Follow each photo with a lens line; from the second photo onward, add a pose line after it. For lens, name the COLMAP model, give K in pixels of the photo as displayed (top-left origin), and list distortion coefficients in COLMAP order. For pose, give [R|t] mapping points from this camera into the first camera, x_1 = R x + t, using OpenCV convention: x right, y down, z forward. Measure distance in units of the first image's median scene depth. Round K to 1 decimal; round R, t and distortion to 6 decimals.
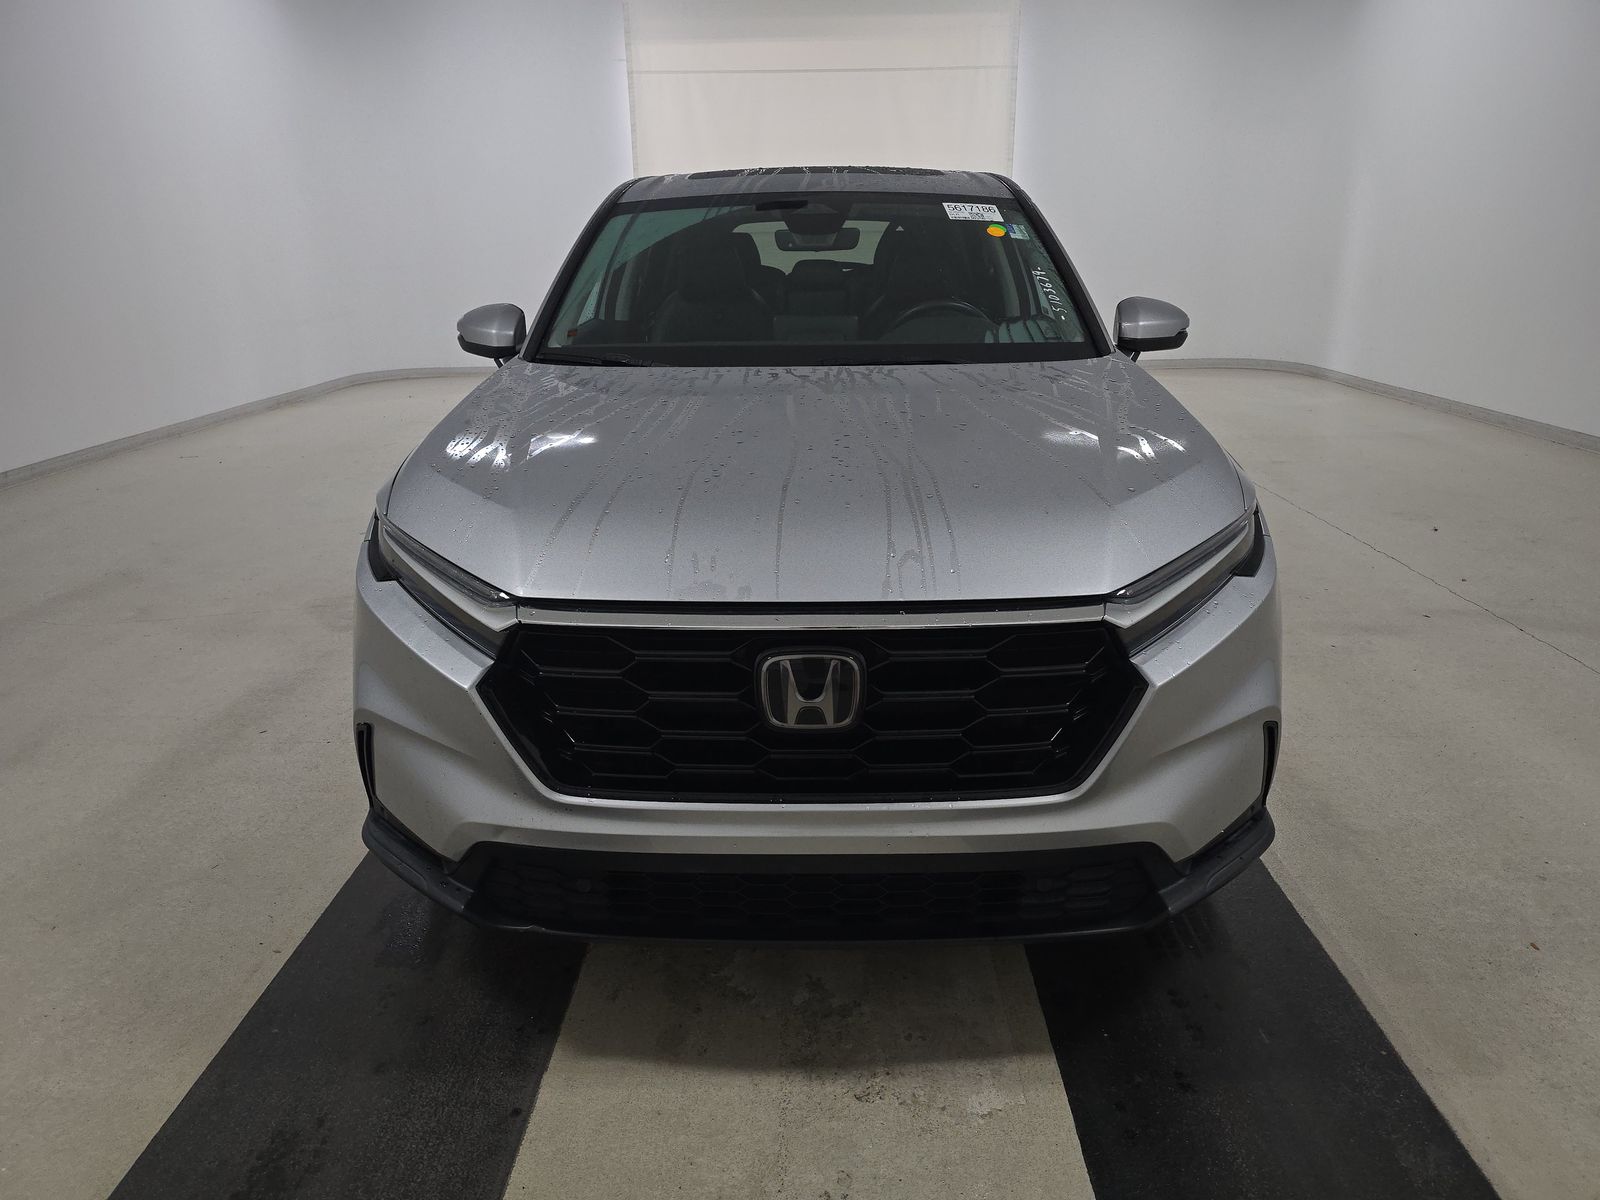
lens RADIAL K [[1083.3, 0, 800.0], [0, 1083.3, 600.0], [0, 0, 1]] dist [0.004322, 0.000928]
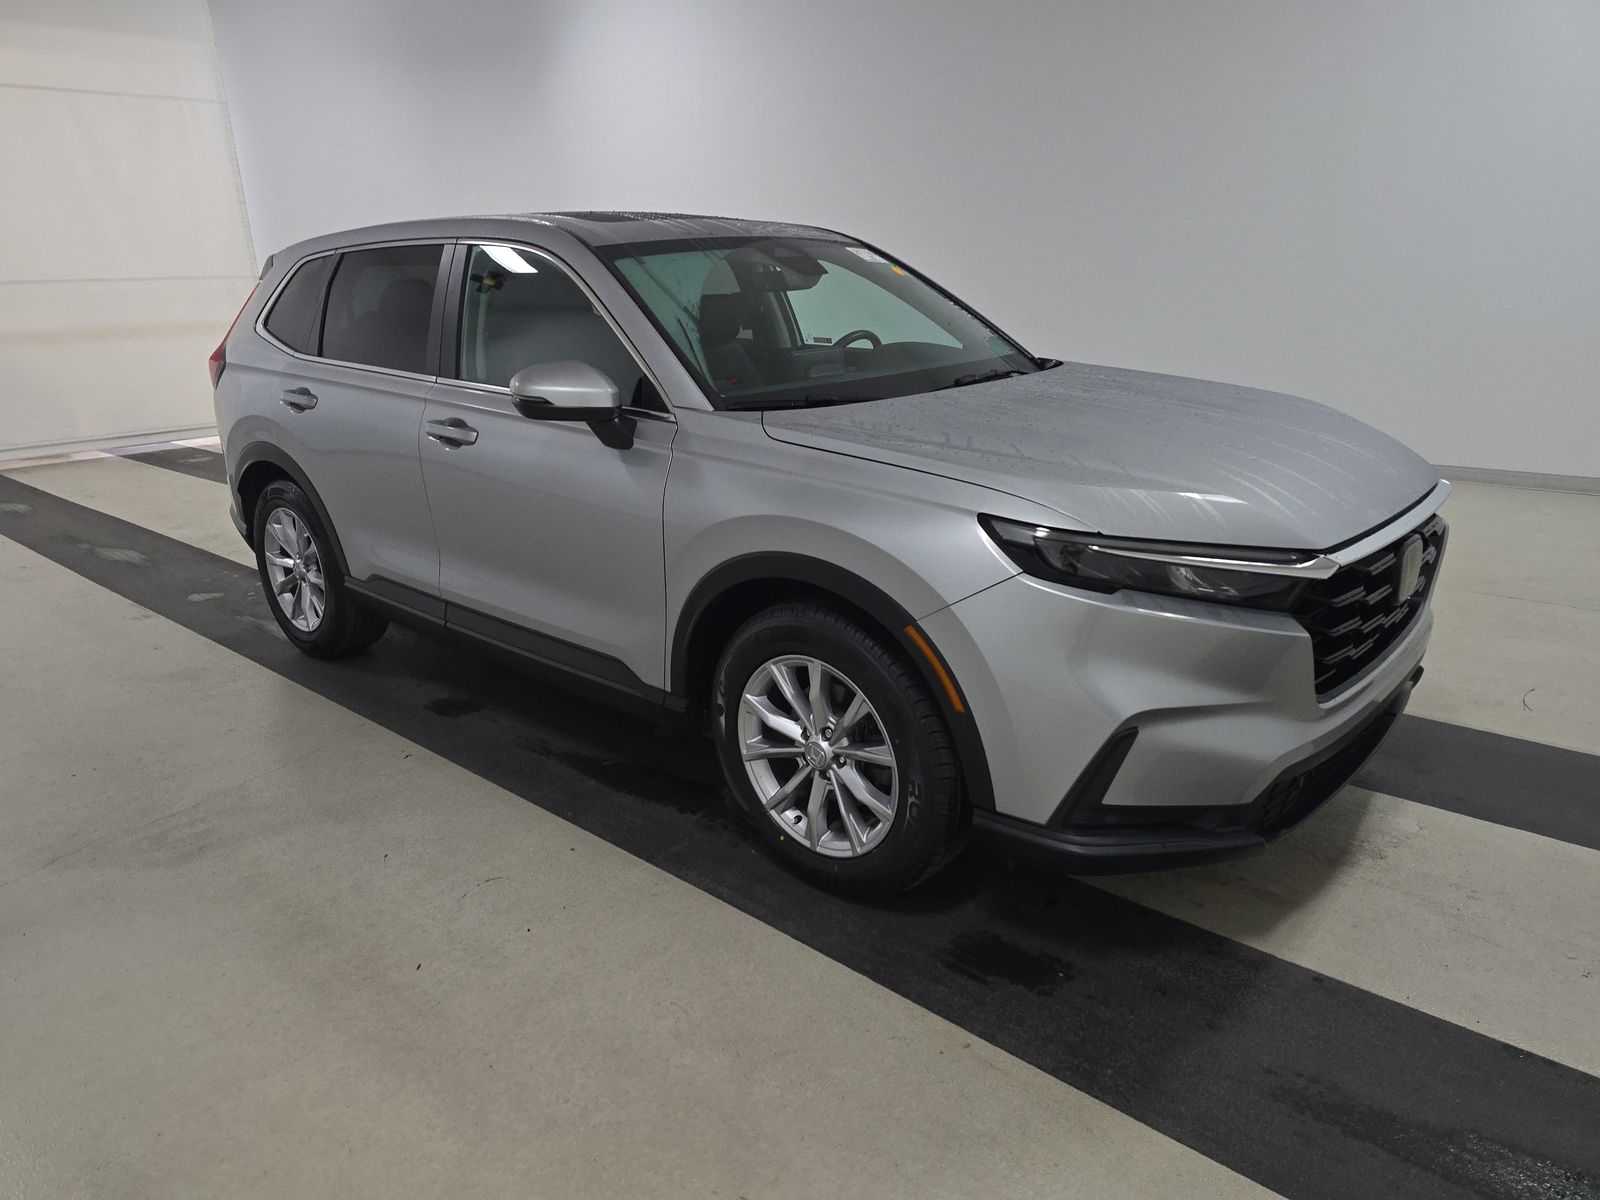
lens RADIAL K [[1055.8, 0, 800.0], [0, 1055.8, 600.0], [0, 0, 1]] dist [0.004501, -0.000498]
pose [[0.656736, -0.231399, 0.717741, -1.134102], [0.254430, 0.963943, 0.077970, -0.148641], [-0.709904, 0.131409, 0.691931, 0.428349]]
